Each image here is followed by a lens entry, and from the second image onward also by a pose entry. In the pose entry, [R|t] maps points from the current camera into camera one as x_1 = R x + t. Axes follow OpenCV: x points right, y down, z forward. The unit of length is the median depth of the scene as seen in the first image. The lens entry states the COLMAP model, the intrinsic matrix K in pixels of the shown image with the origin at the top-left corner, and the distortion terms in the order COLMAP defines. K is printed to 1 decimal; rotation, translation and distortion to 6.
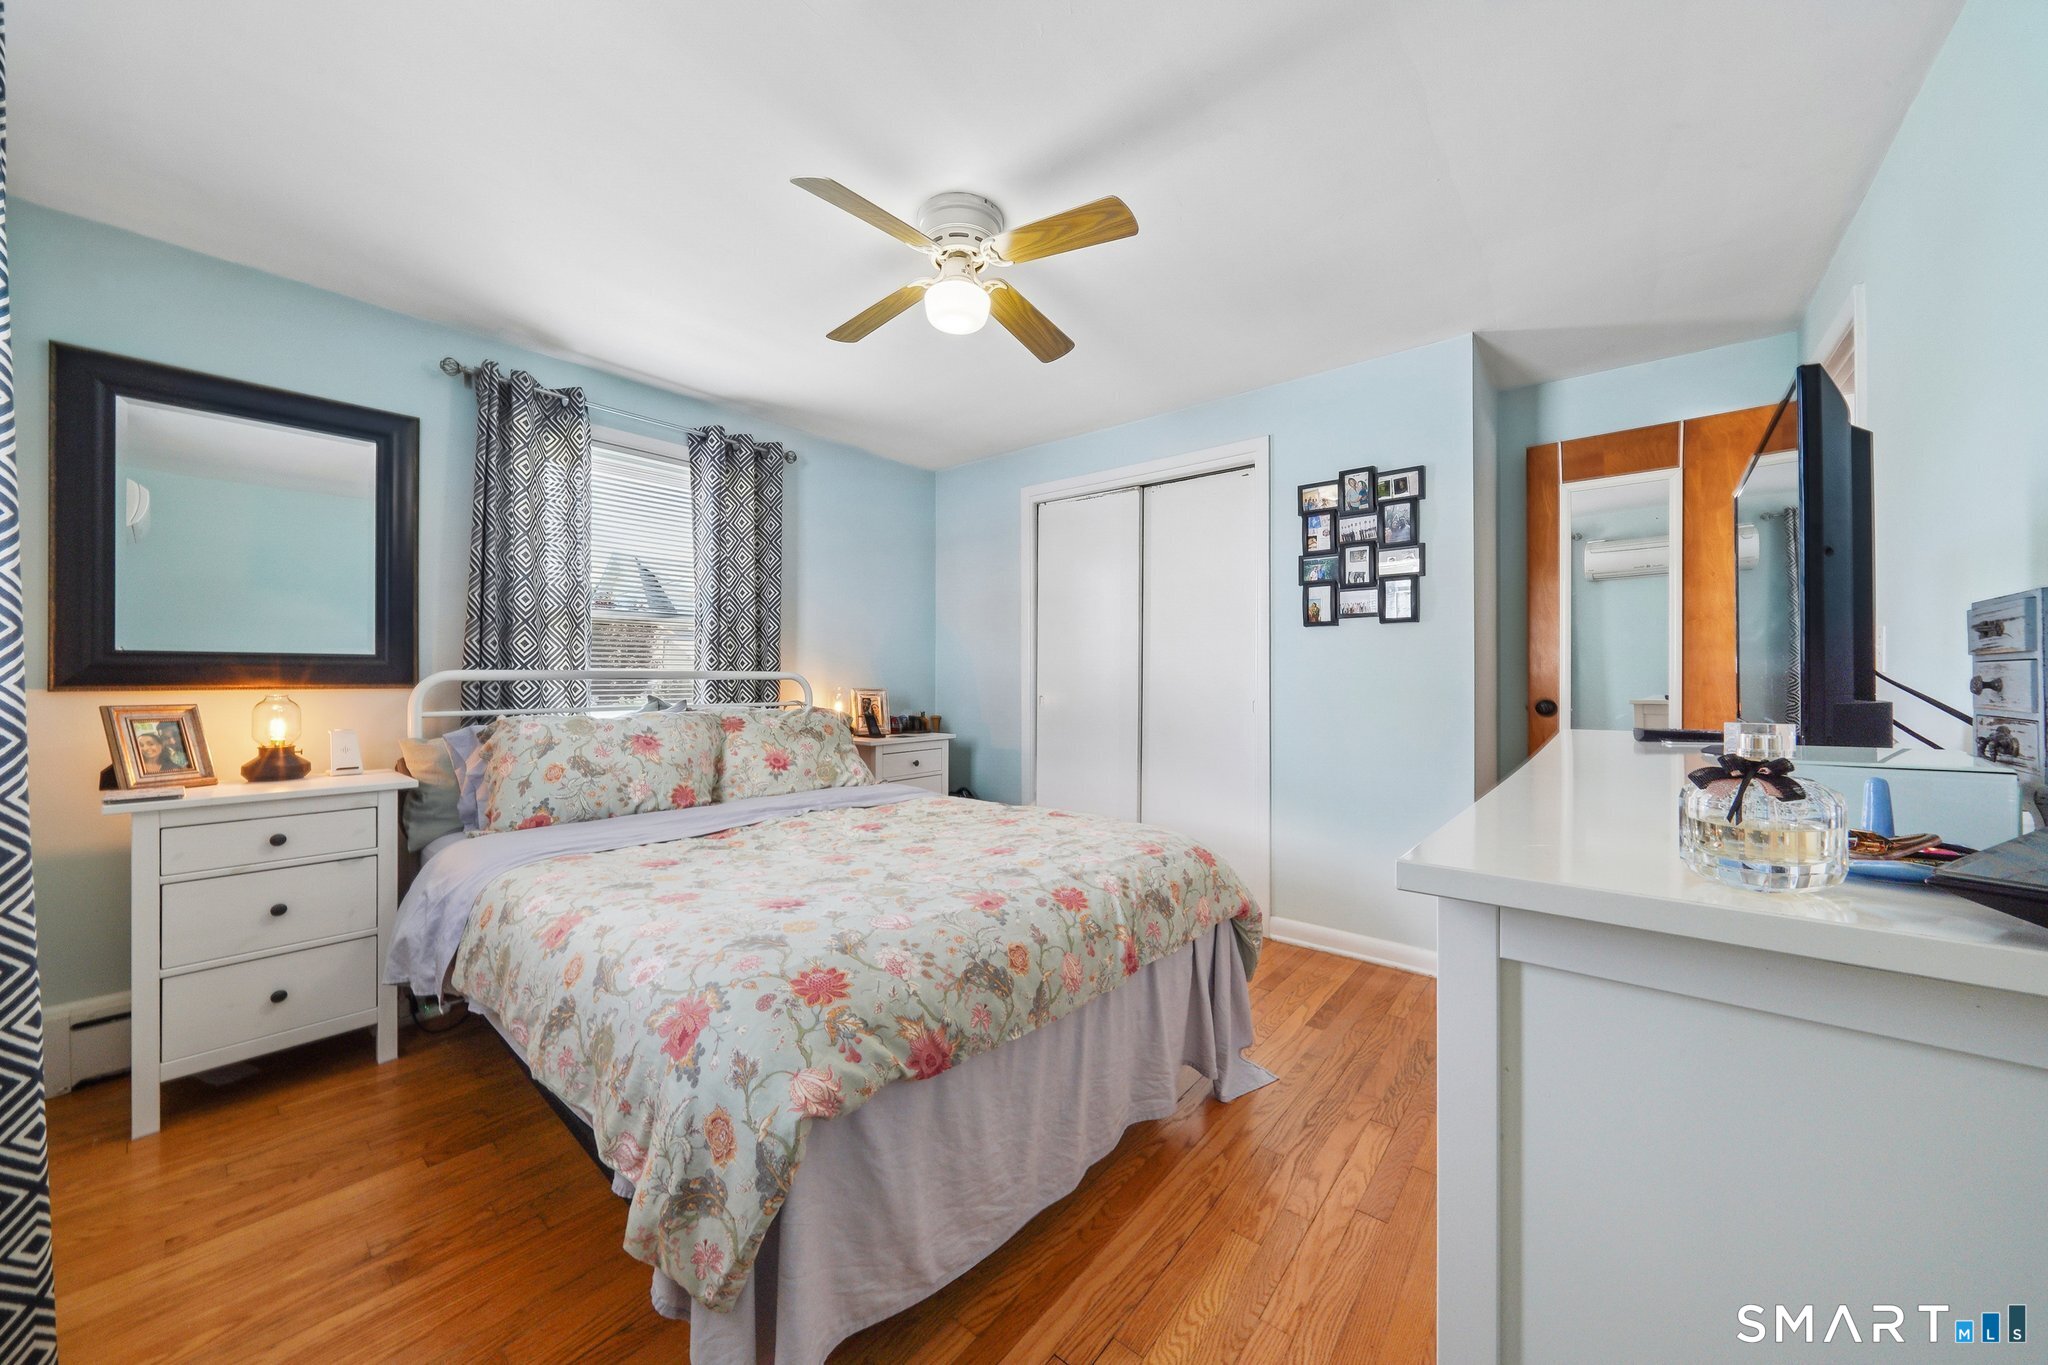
lens RADIAL K [[710.4, 0, 1022.8], [0, 710.4, 673.8], [0, 0, 1]] dist [-0.002982, -0.000197]
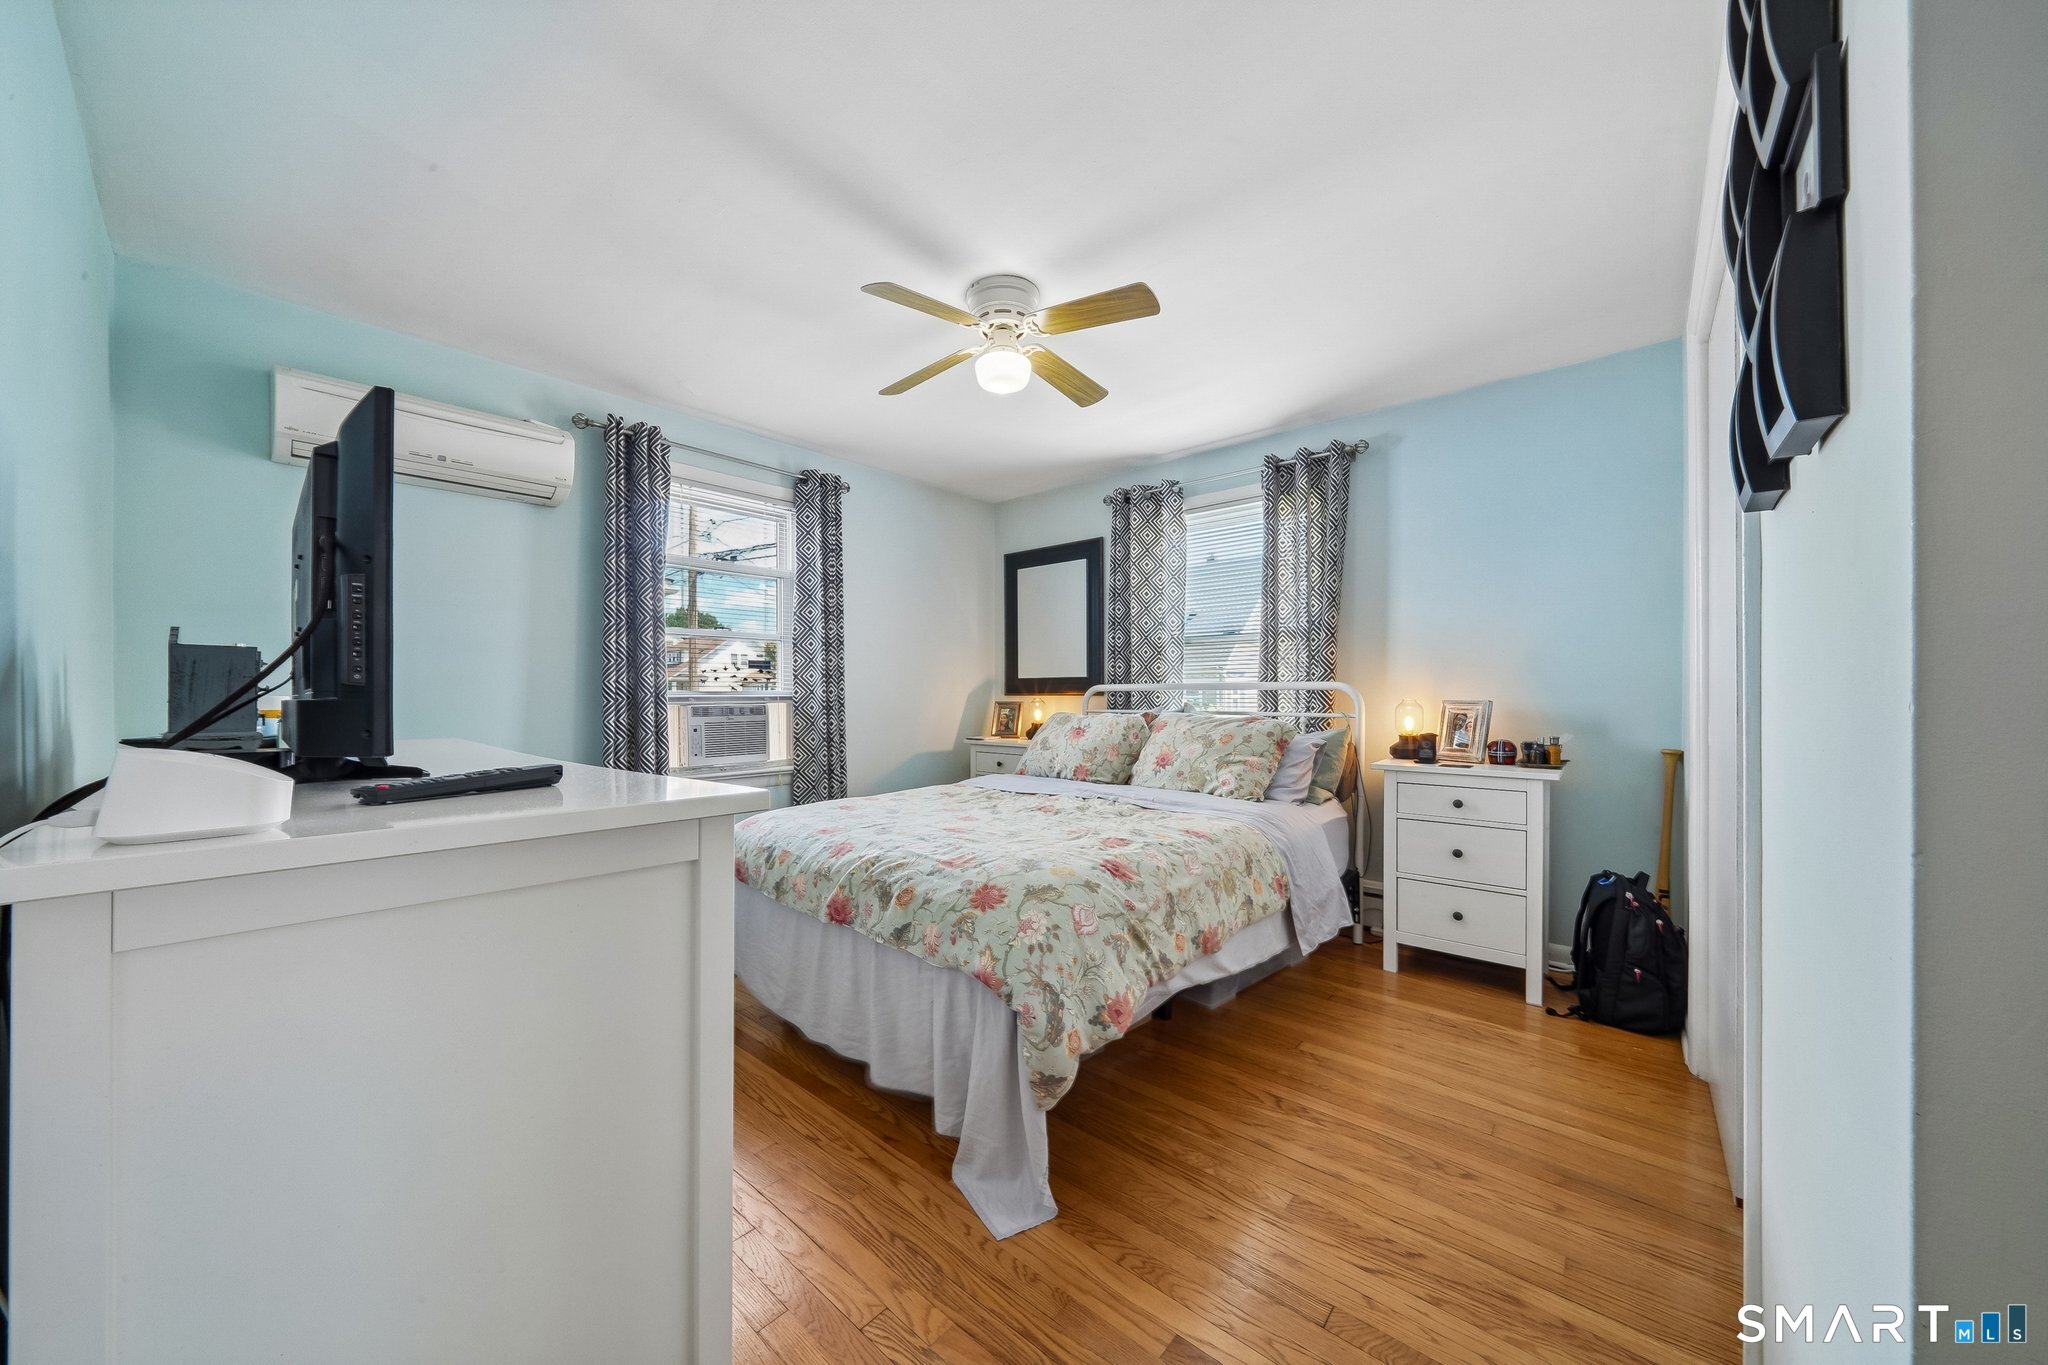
lens RADIAL K [[710.4, 0, 1020.9], [0, 710.4, 695.3], [0, 0, 1]] dist [-0.002982, -0.000197]
pose [[-0.013224, 0.002629, -0.999909, 0.834086], [0.008455, 0.999961, 0.002518, 0.013134], [0.999877, -0.008421, -0.013246, 0.802485]]
